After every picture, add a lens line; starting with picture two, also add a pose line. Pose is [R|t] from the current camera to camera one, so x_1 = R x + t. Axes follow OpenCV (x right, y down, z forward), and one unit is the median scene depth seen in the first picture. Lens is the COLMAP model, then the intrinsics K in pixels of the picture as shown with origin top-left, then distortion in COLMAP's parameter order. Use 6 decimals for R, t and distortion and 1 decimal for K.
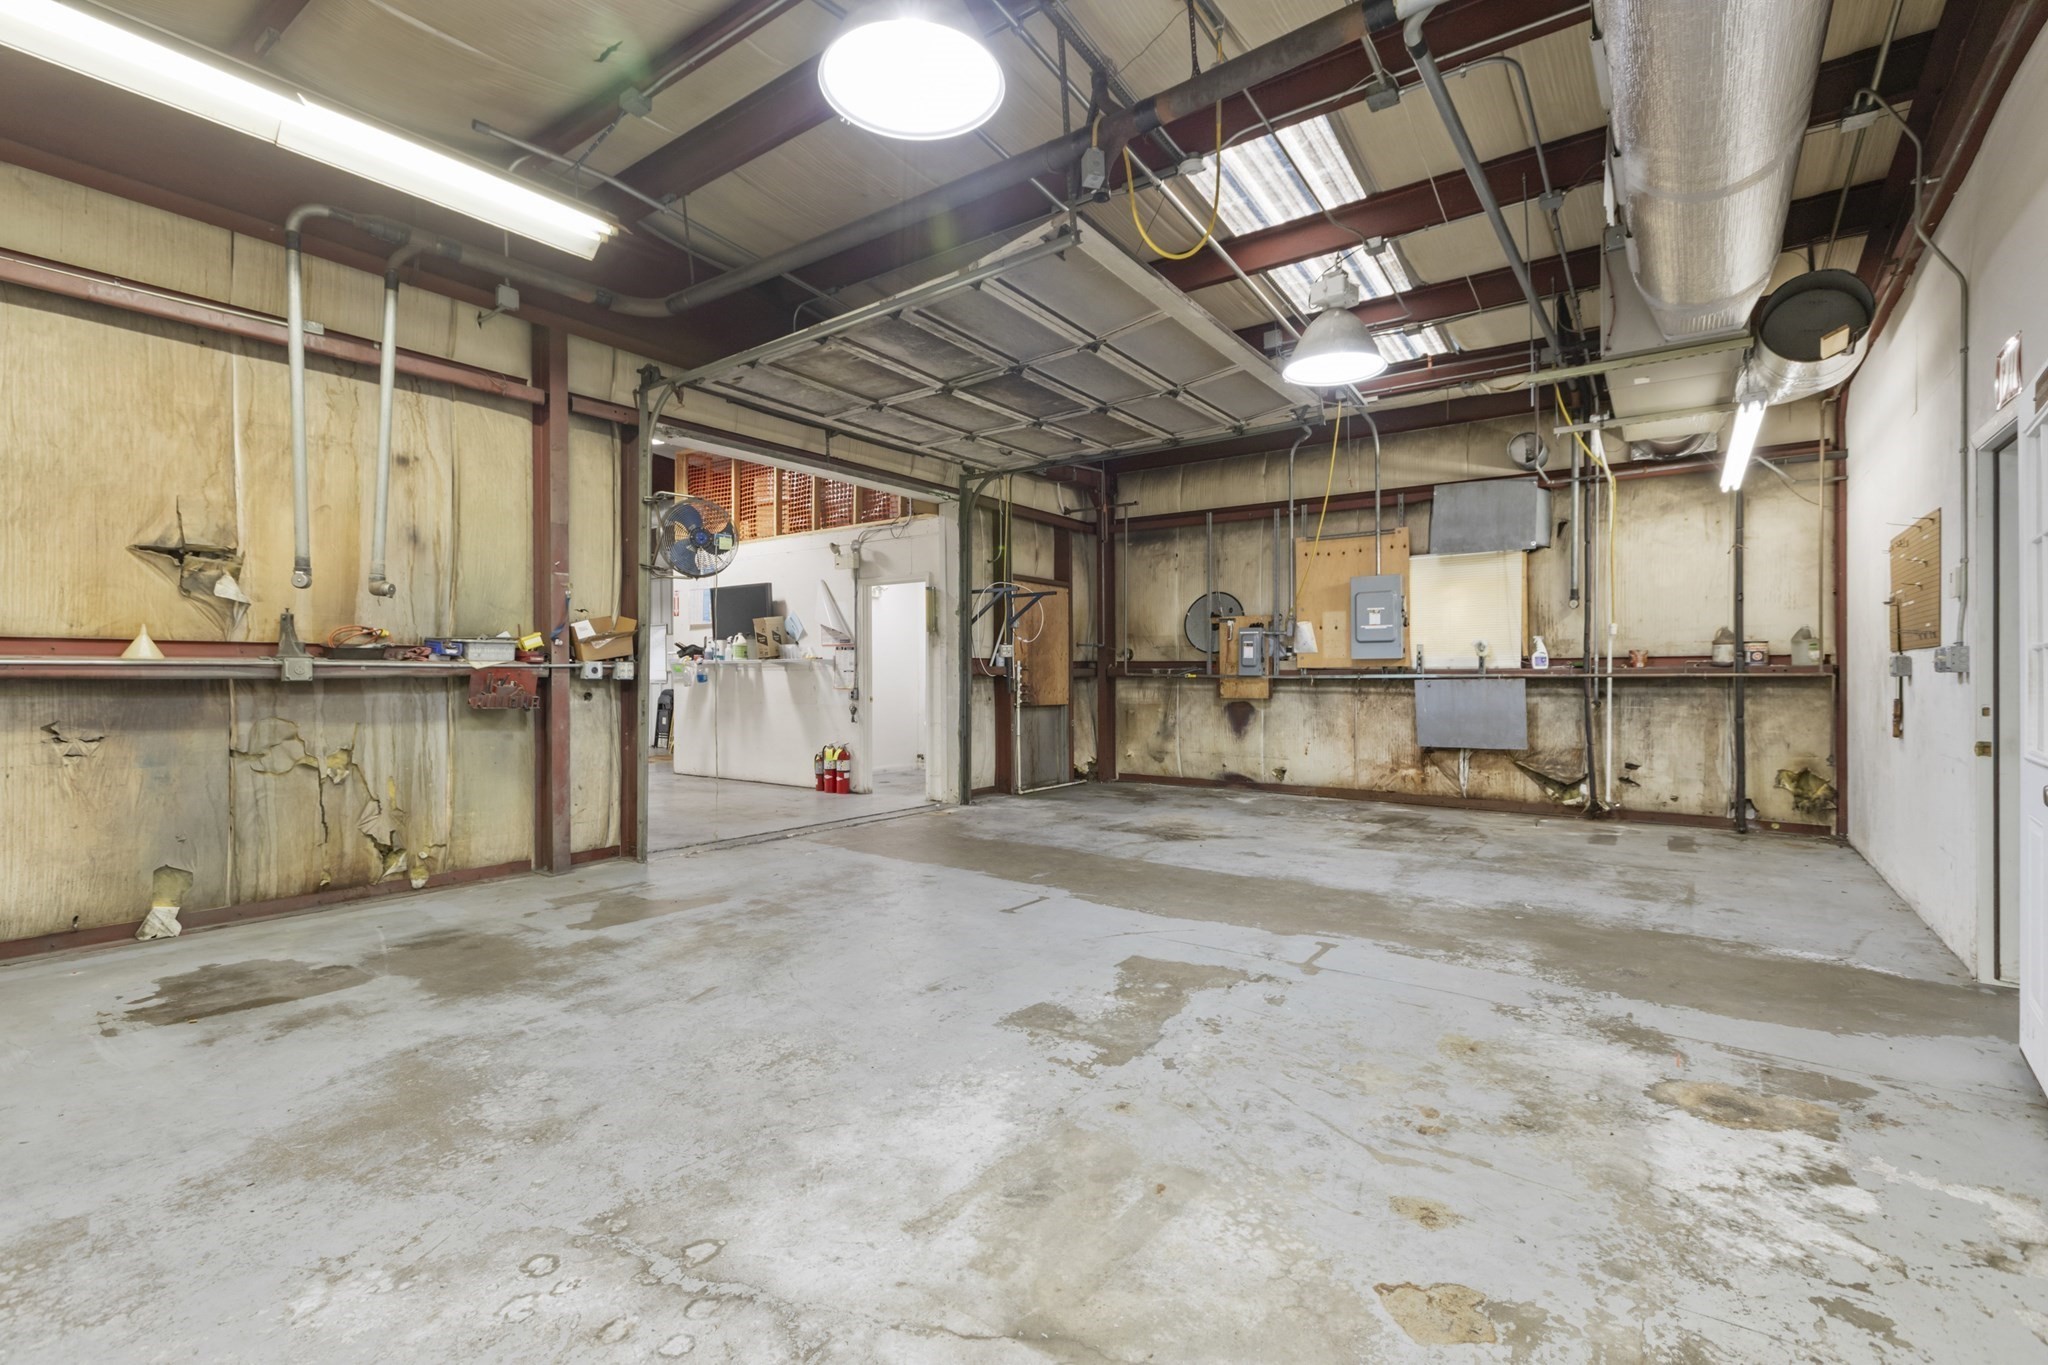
lens RADIAL K [[913.8, 0, 1018.5], [0, 913.8, 681.9], [0, 0, 1]] dist [0.002773, -0.000969]
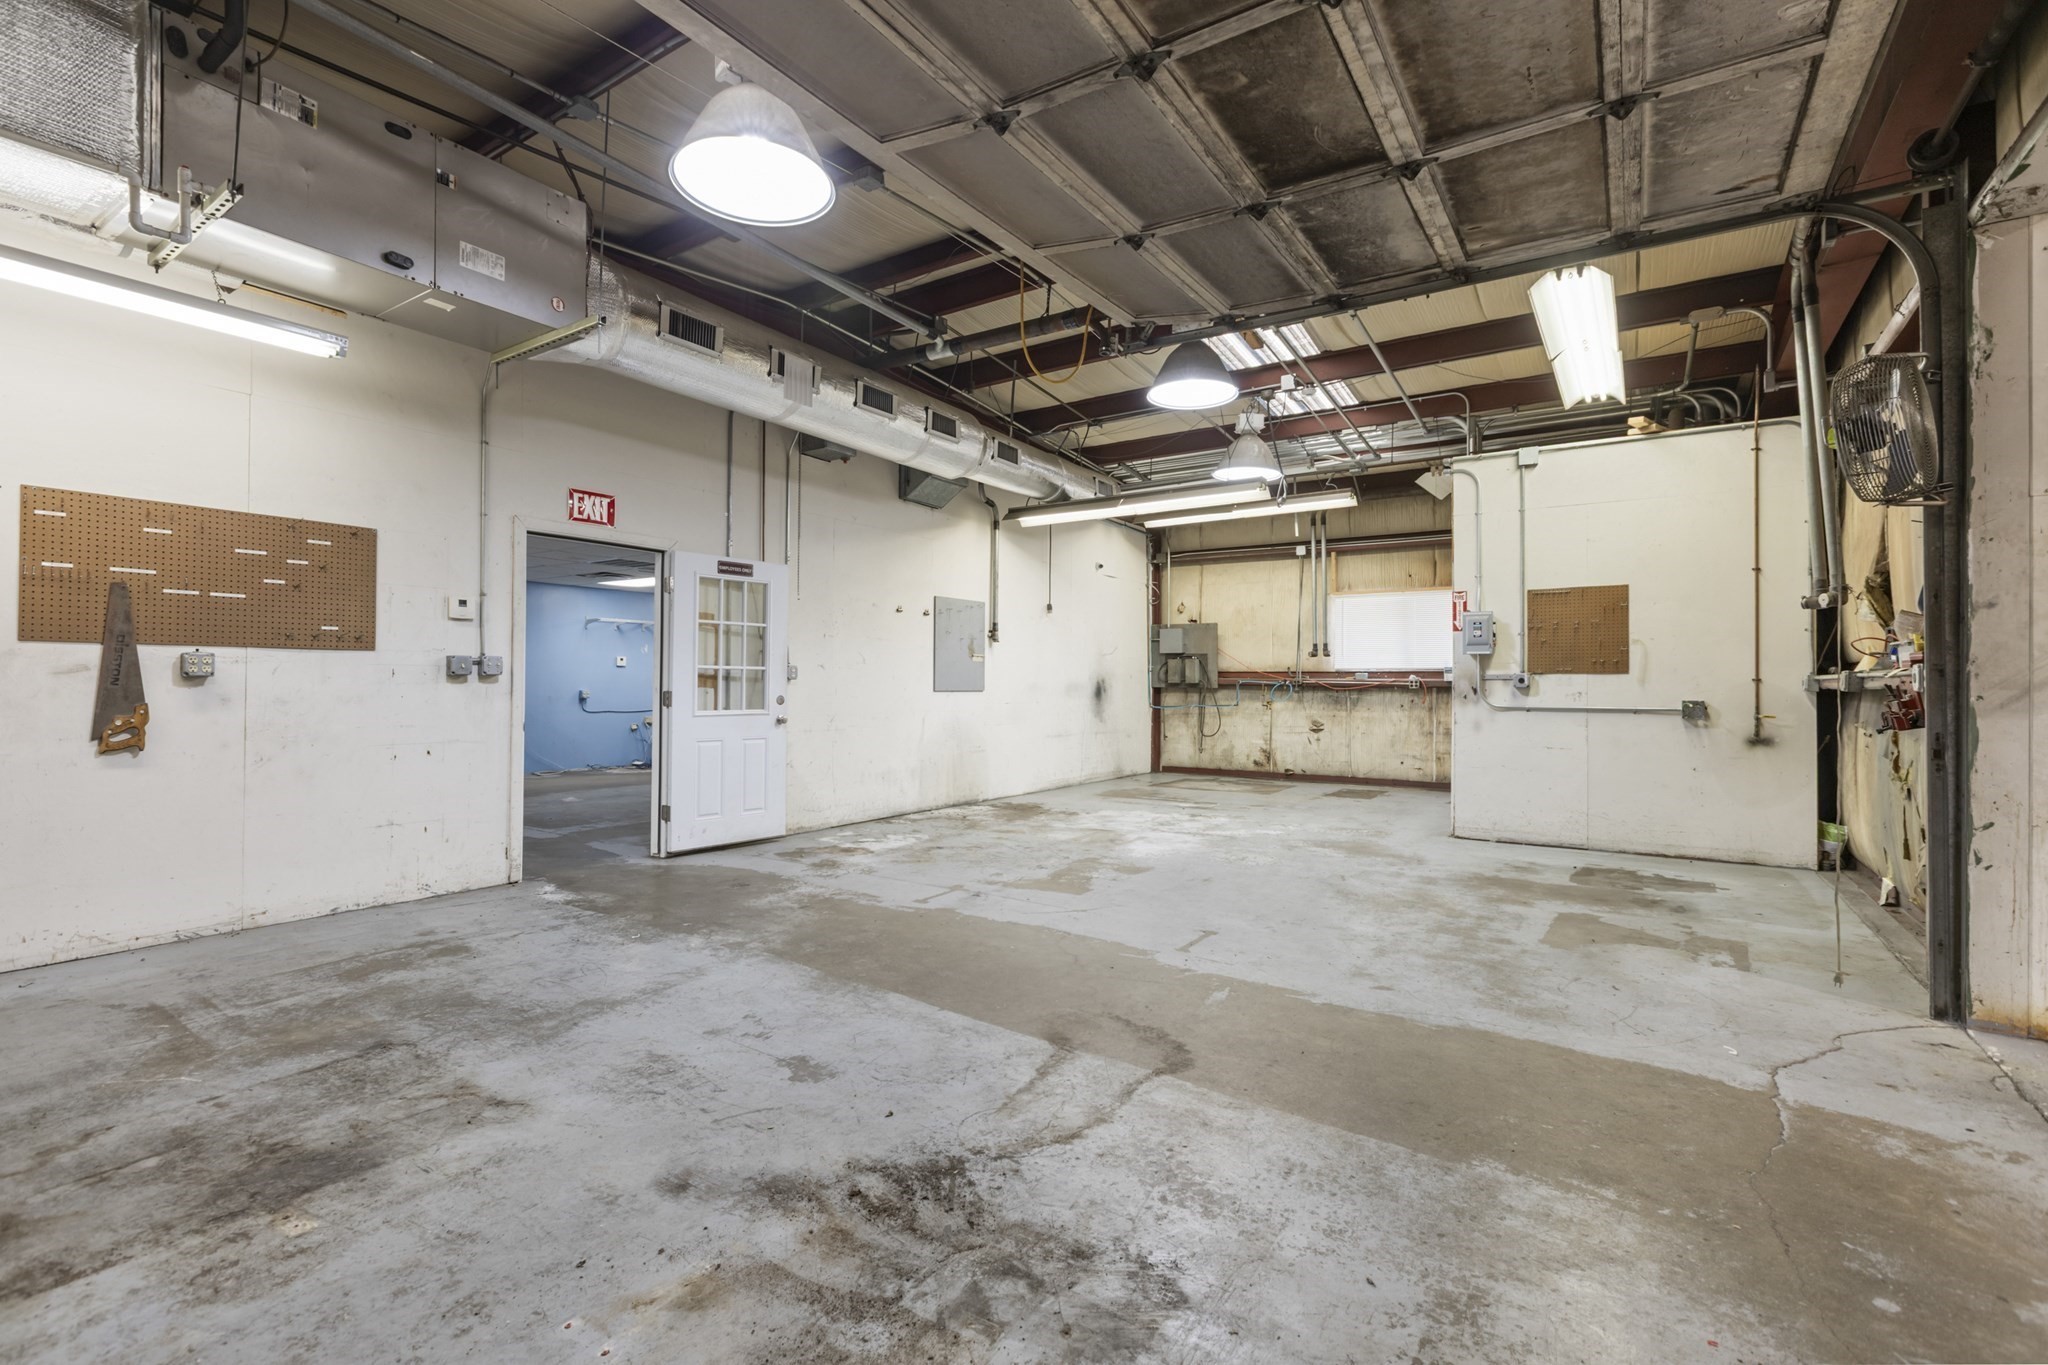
lens RADIAL K [[913.8, 0, 1020.9], [0, 913.8, 679.8], [0, 0, 1]] dist [0.002773, -0.000969]
pose [[-0.998962, -0.007751, -0.044877, 0.264647], [-0.007944, 0.999960, 0.004130, -0.013245], [0.044844, 0.004482, -0.998984, 2.266447]]
